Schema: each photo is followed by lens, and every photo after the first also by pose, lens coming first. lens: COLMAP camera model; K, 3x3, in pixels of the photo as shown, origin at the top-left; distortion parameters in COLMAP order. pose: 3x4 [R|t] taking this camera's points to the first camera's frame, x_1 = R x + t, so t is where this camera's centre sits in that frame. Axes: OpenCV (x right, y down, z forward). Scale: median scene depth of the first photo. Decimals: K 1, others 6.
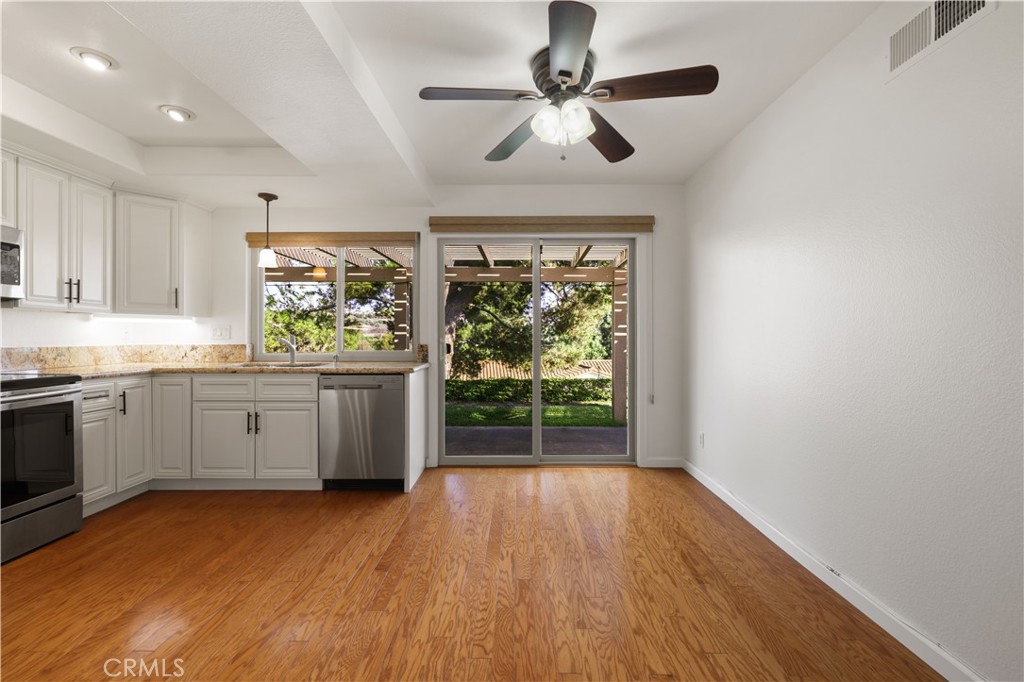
lens RADIAL K [[442.9, 0, 517.8], [0, 442.9, 337.7], [0, 0, 1]] dist [0.000873, -0.000562]
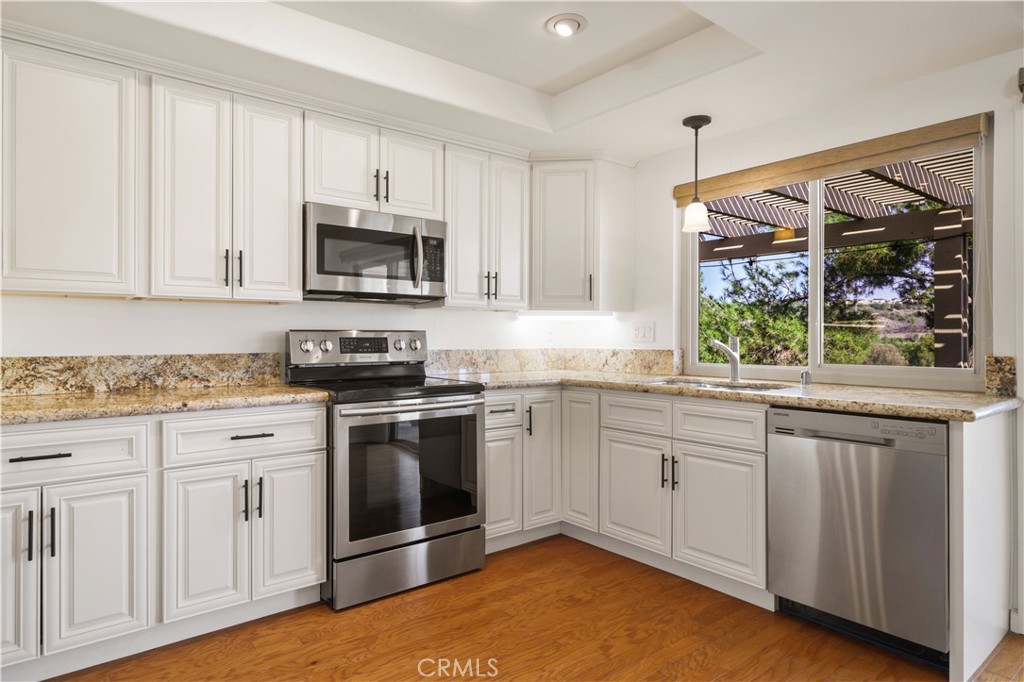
lens RADIAL K [[603.6, 0, 503.2], [0, 603.6, 335.6], [0, 0, 1]] dist [-0.000535, 0.000312]
pose [[0.620232, -0.001372, -0.784417, -0.054706], [-0.003410, 0.999984, -0.004445, -0.001985], [0.784411, 0.005432, 0.620217, 0.258328]]
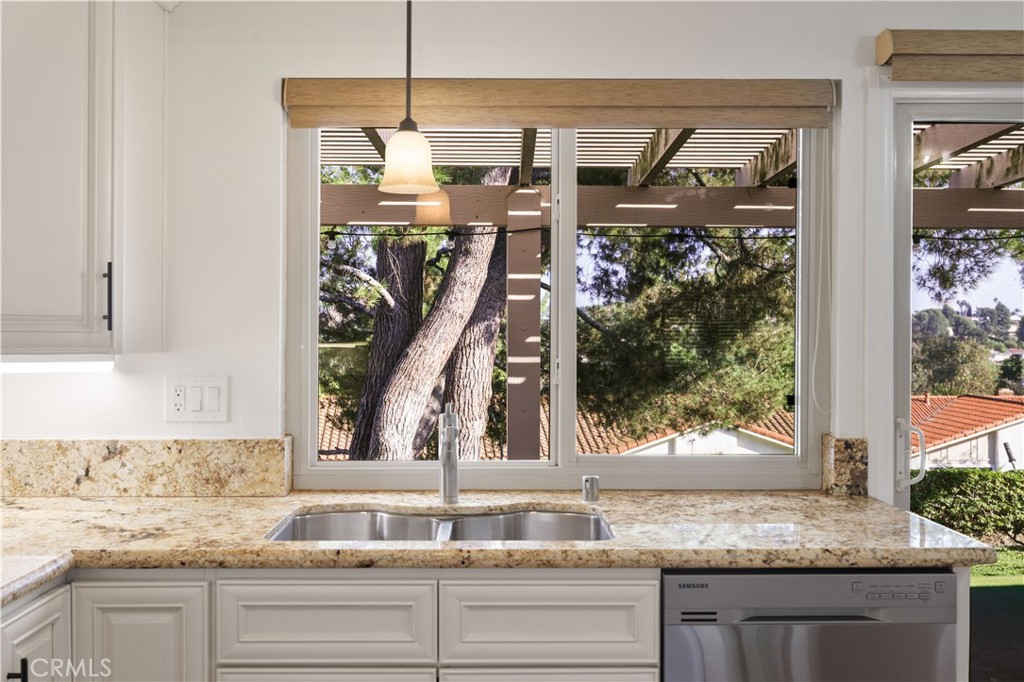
lens RADIAL K [[978.0, 0, 503.4], [0, 978.0, 328.4], [0, 0, 1]] dist [0.005269, 0.000000]
pose [[0.999889, 0.000767, 0.014902, -0.559107], [-0.000624, 0.999954, -0.009586, -0.066534], [-0.014909, 0.009575, 0.999843, 0.371066]]
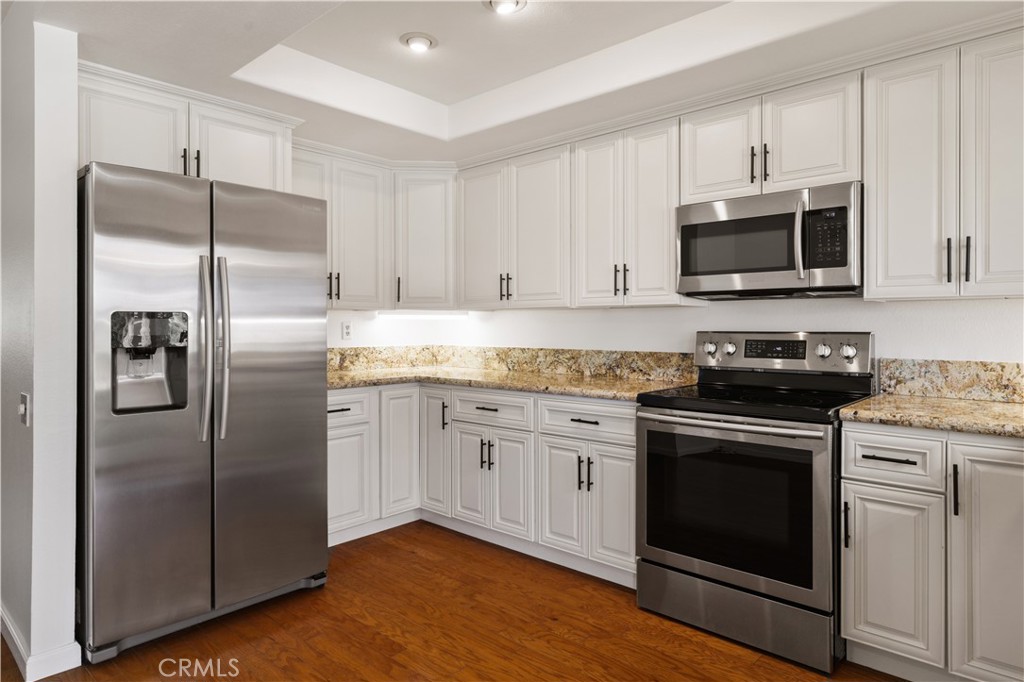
lens RADIAL K [[603.6, 0, 511.5], [0, 603.6, 325.0], [0, 0, 1]] dist [-0.000535, 0.000312]
pose [[-0.671739, -0.002039, -0.740785, -0.091567], [-0.003628, 0.999993, 0.000537, -0.023243], [0.740779, 0.003049, -0.671742, 0.992404]]
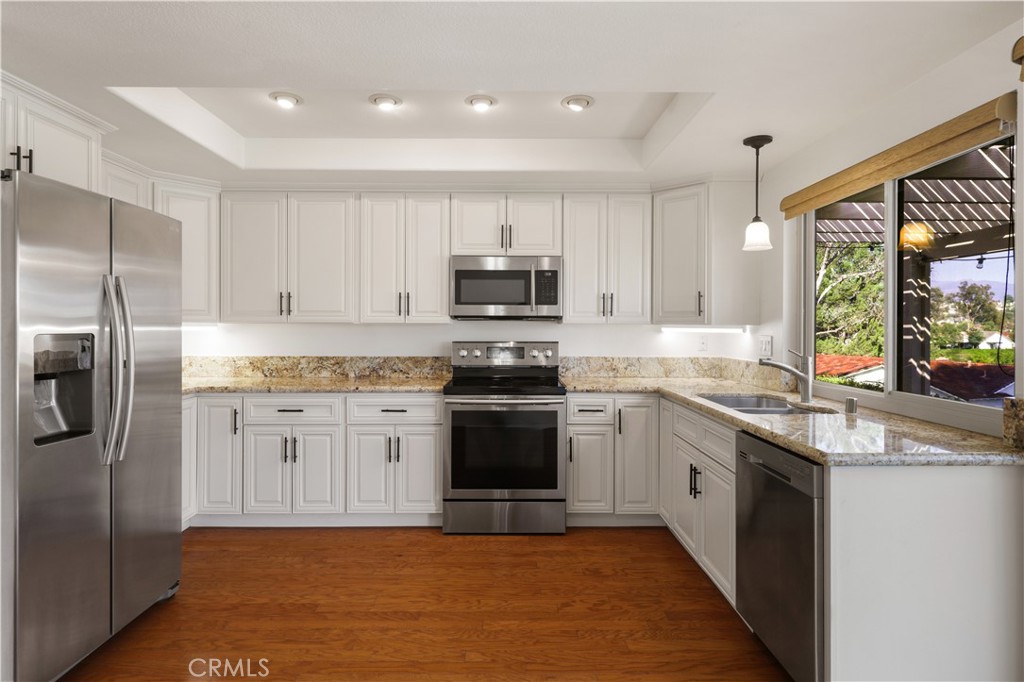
lens RADIAL K [[568.6, 0, 504.0], [0, 568.6, 326.9], [0, 0, 1]] dist [-0.001164, -0.000652]
pose [[-0.001513, 0.000481, -0.999999, 0.295657], [-0.007350, 0.999973, 0.000492, -0.048399], [0.999972, 0.007351, -0.001509, 0.692536]]
